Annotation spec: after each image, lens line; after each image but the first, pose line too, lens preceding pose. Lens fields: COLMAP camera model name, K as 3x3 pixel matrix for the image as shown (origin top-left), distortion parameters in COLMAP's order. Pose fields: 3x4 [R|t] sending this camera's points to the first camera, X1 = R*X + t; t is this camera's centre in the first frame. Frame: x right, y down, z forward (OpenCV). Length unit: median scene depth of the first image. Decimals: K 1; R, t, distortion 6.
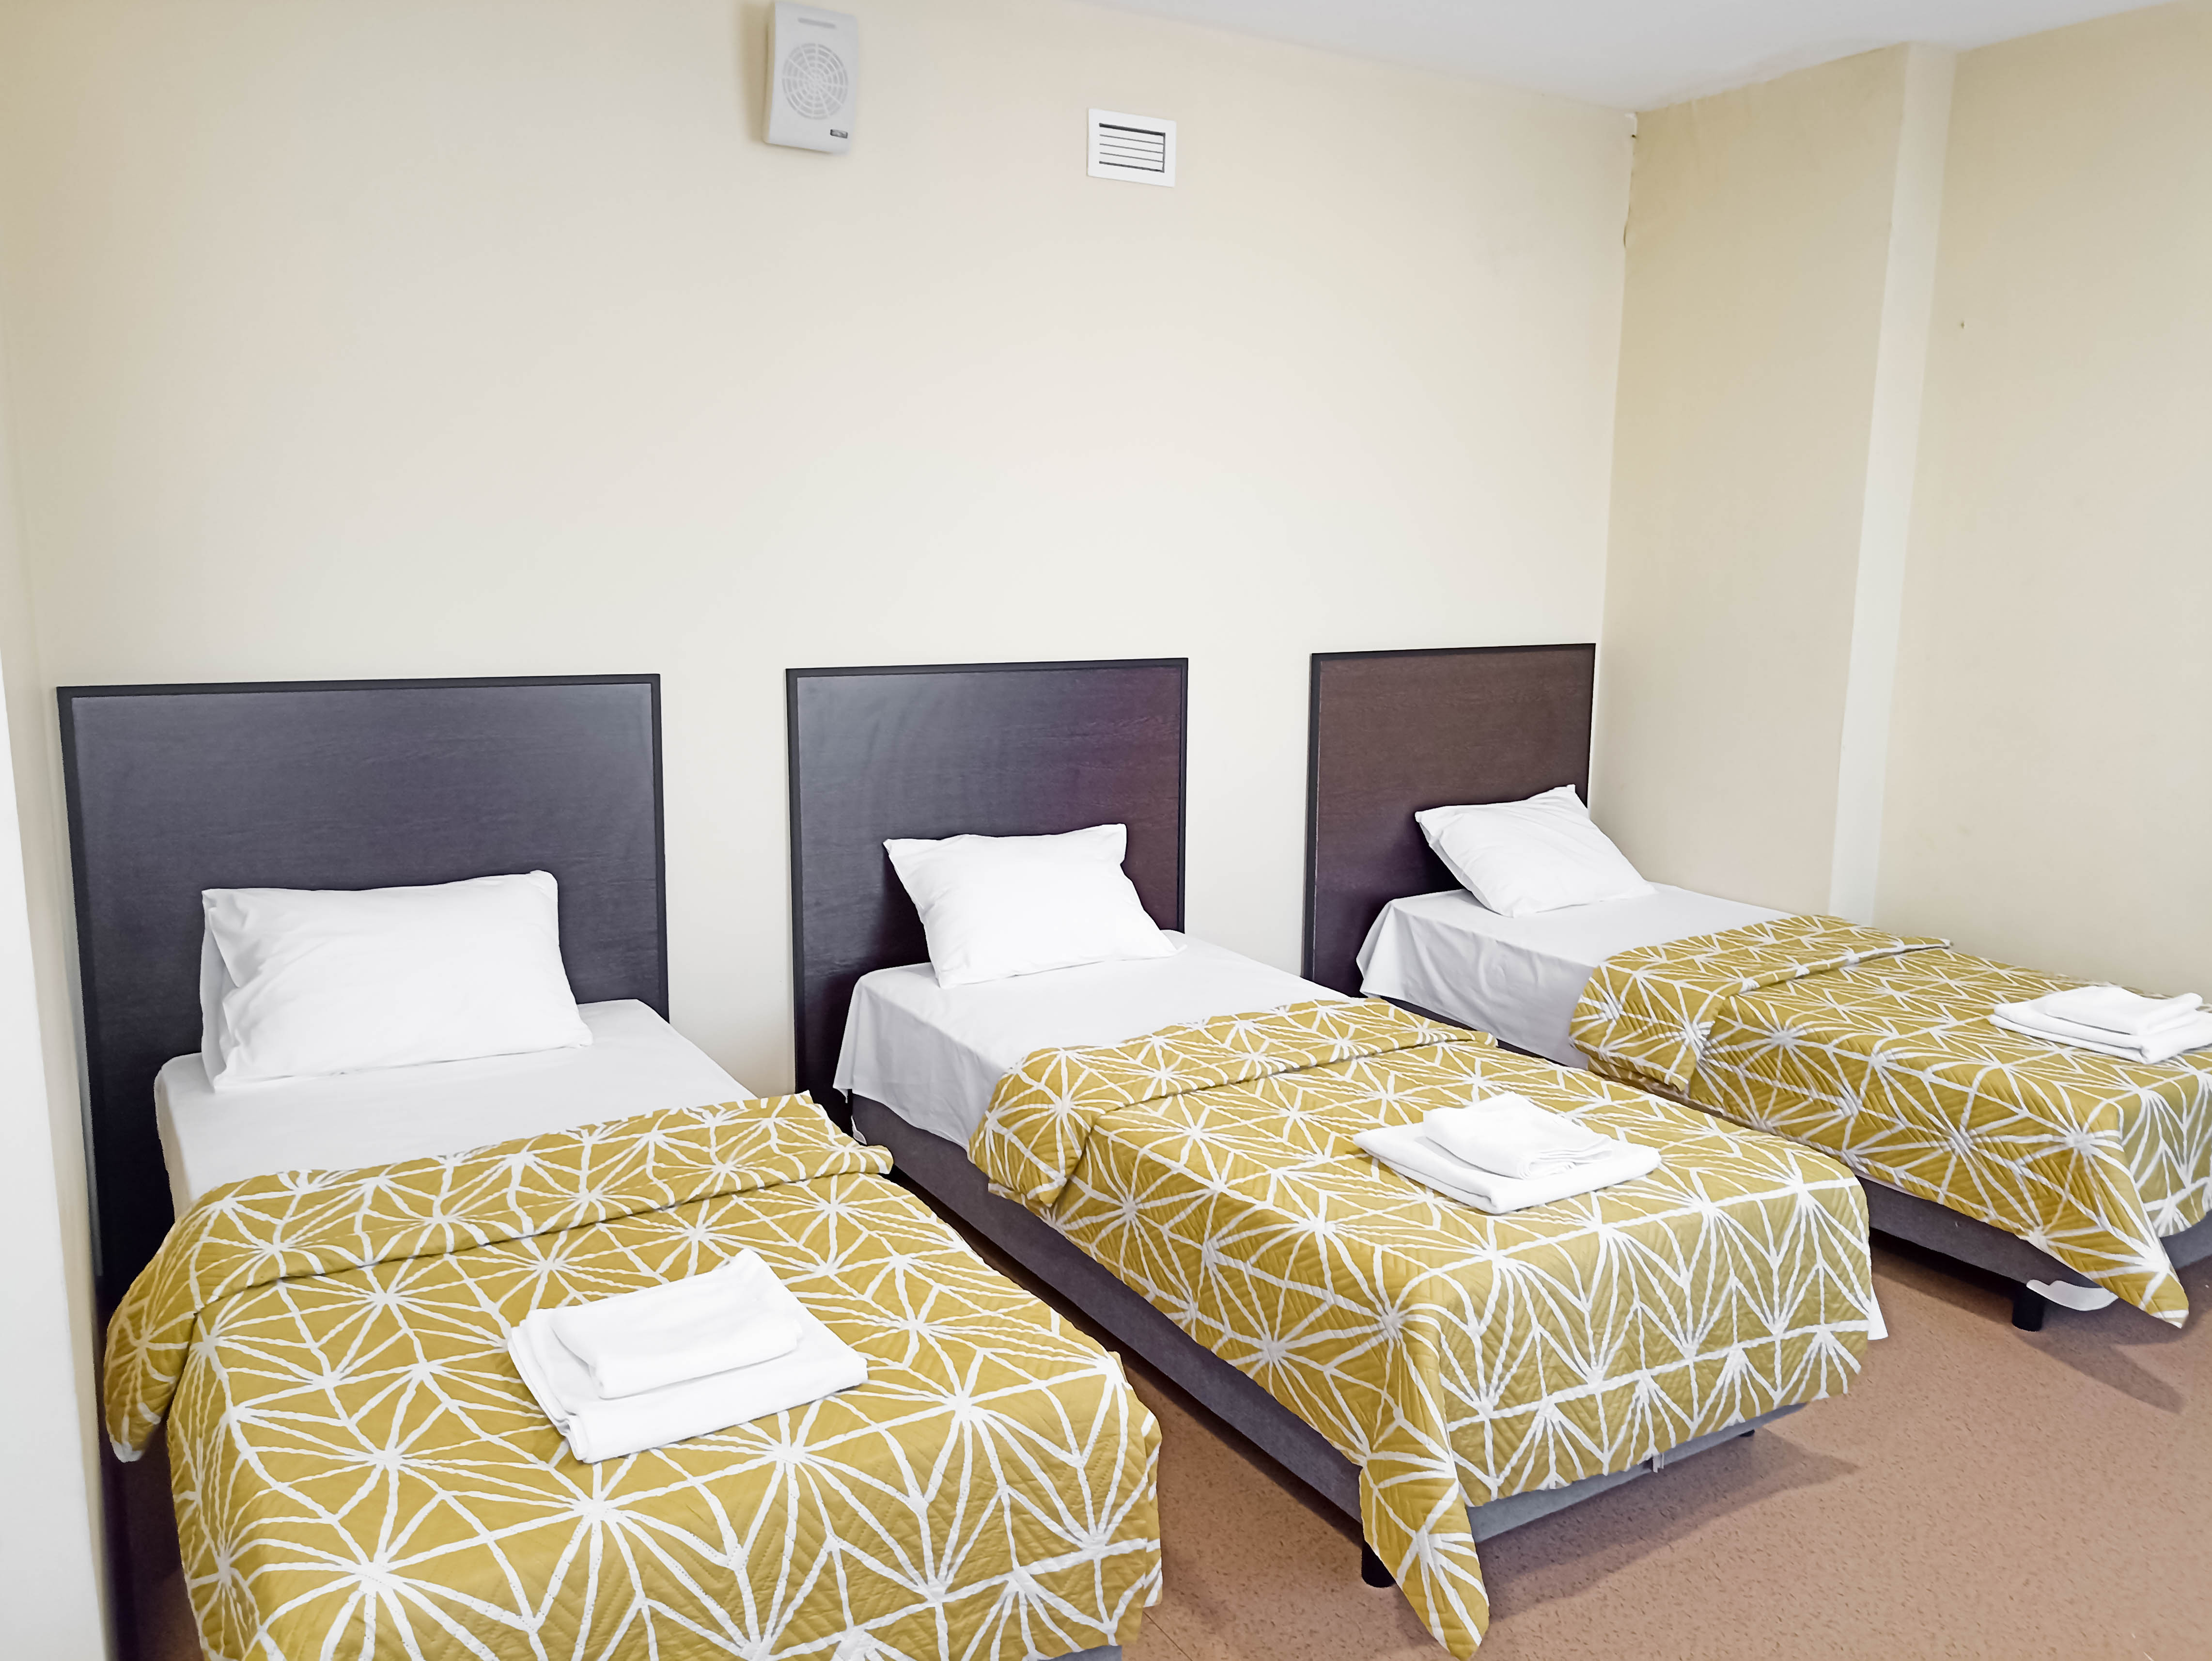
lens RADIAL K [[1693.8, 0, 1105.9], [0, 1693.8, 828.3], [0, 0, 1]] dist [0.027847, -0.016422]
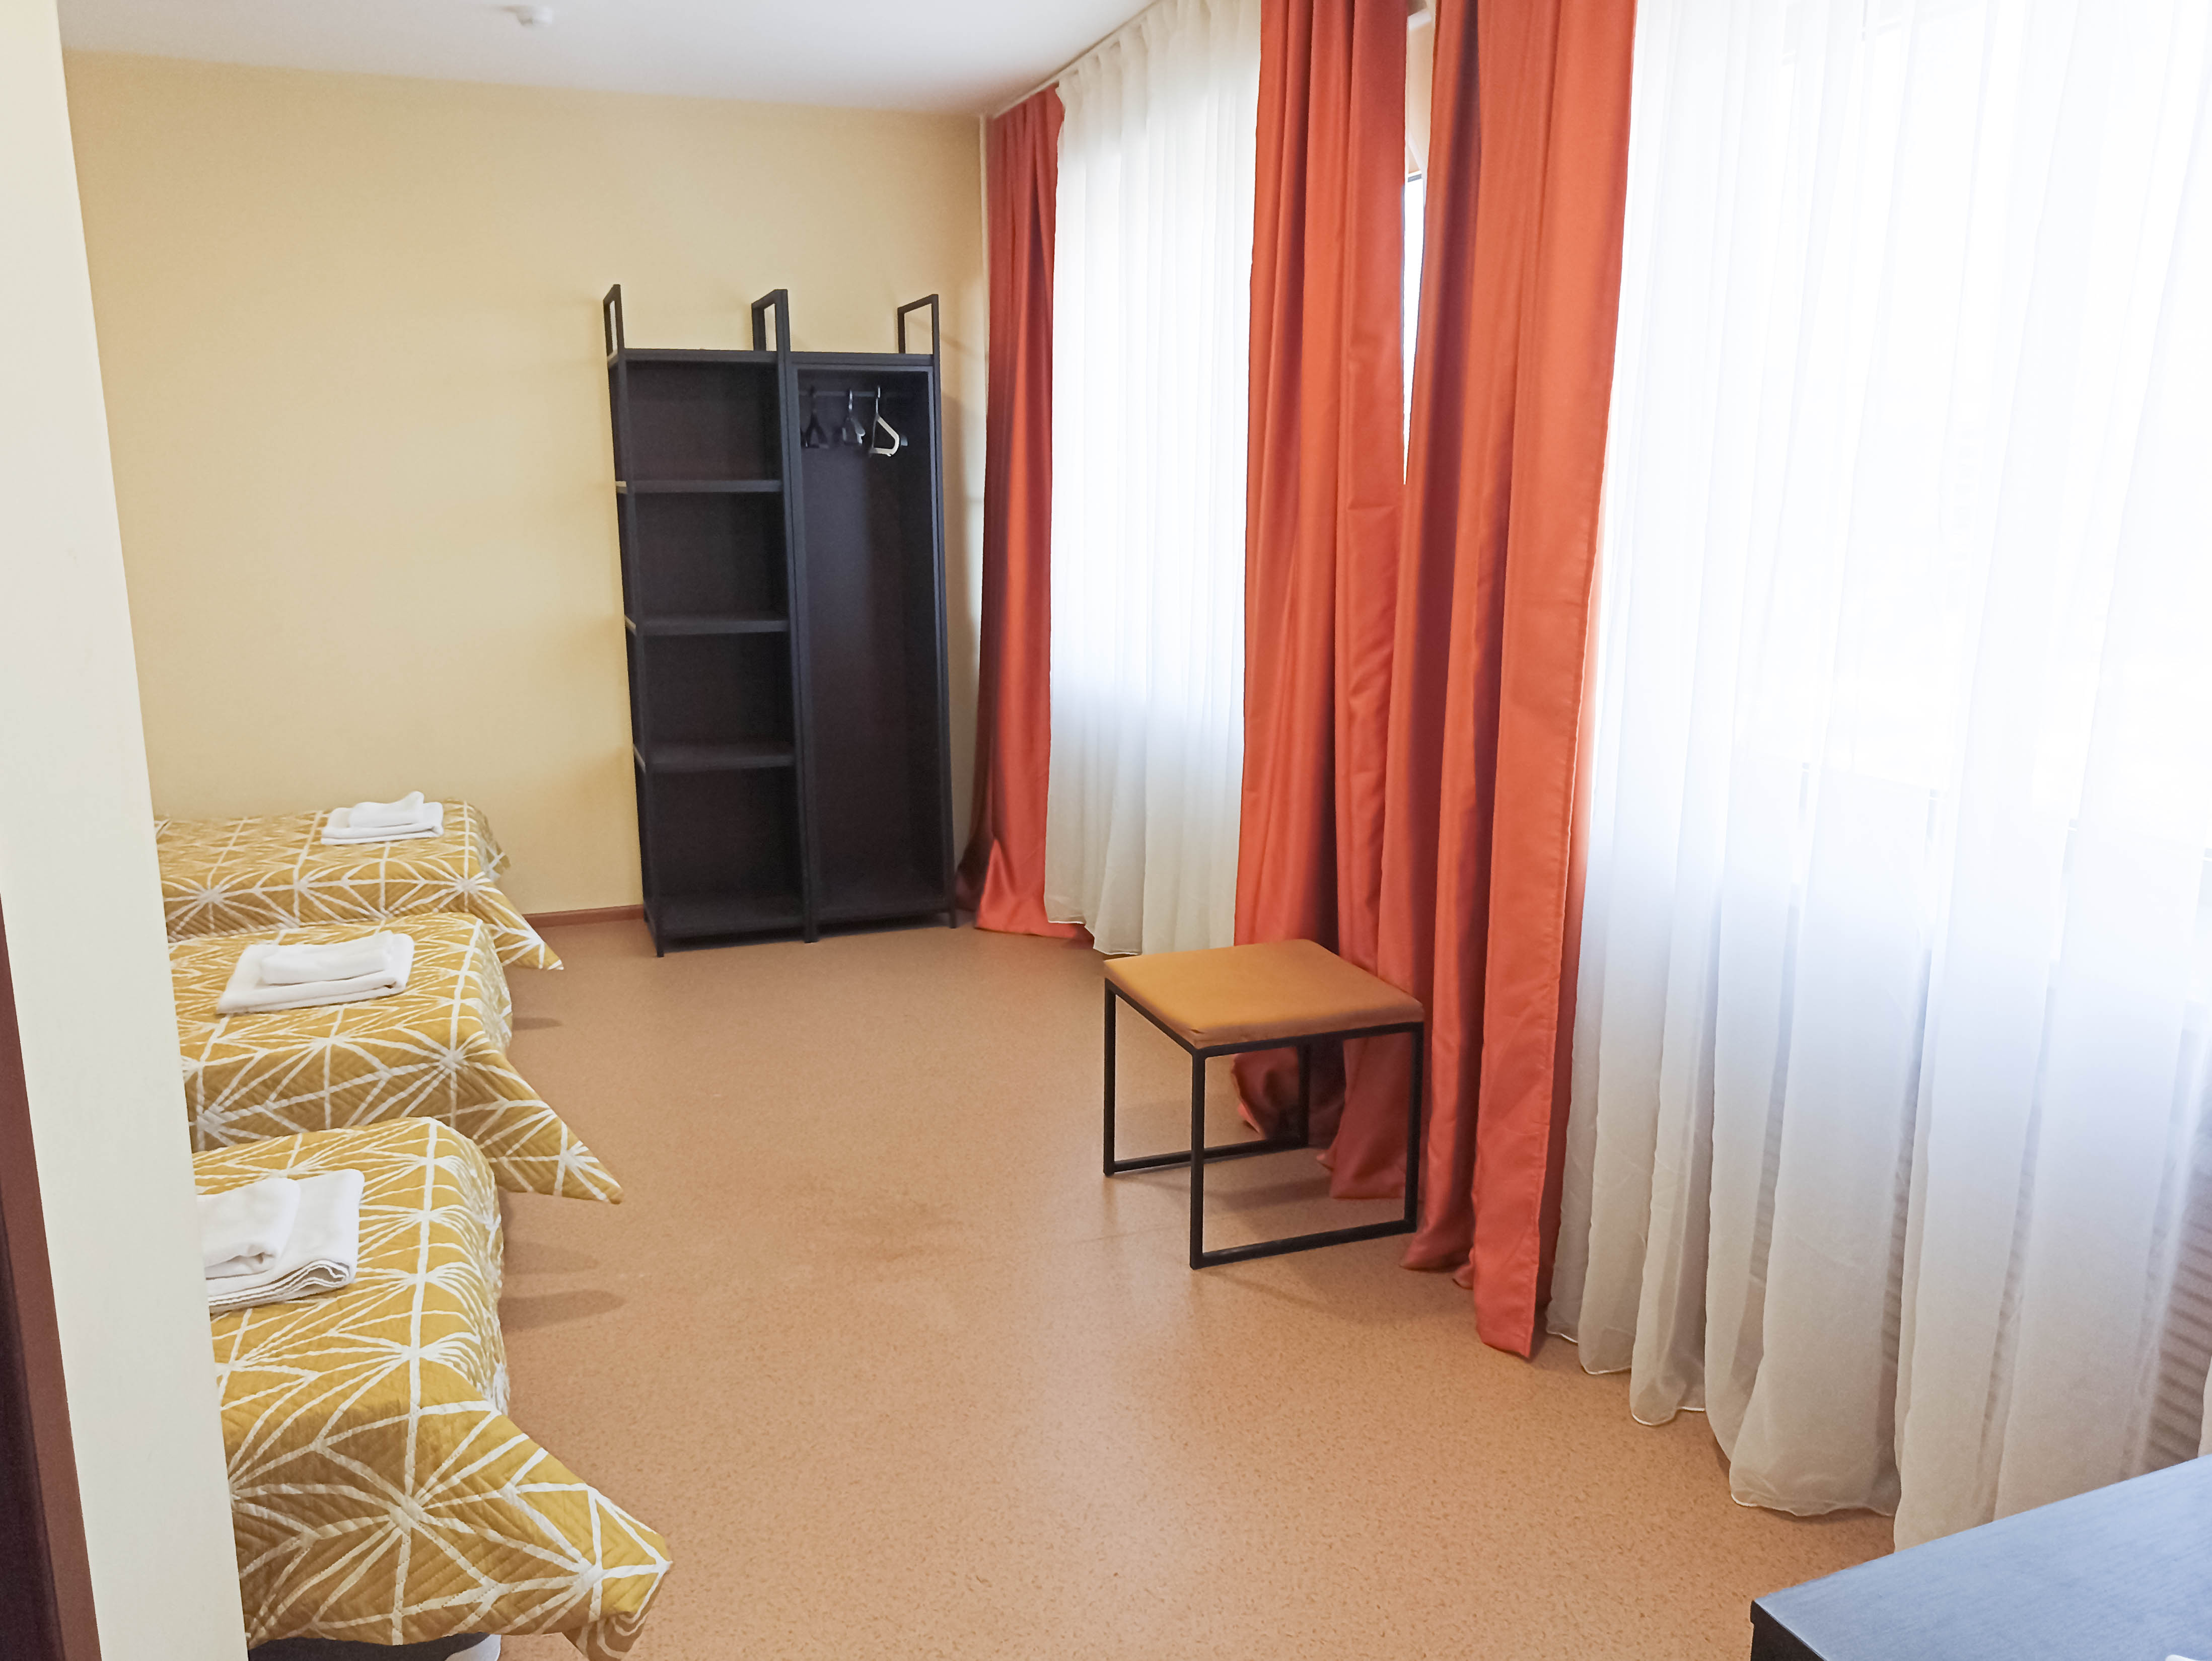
lens RADIAL K [[1693.6, 0, 1115.5], [0, 1693.6, 836.7], [0, 0, 1]] dist [0.027847, -0.016422]
pose [[0.218410, -0.226989, 0.949091, -0.703109], [0.180975, 0.965122, 0.189176, -0.037235], [-0.958929, 0.130444, 0.251872, 0.068512]]
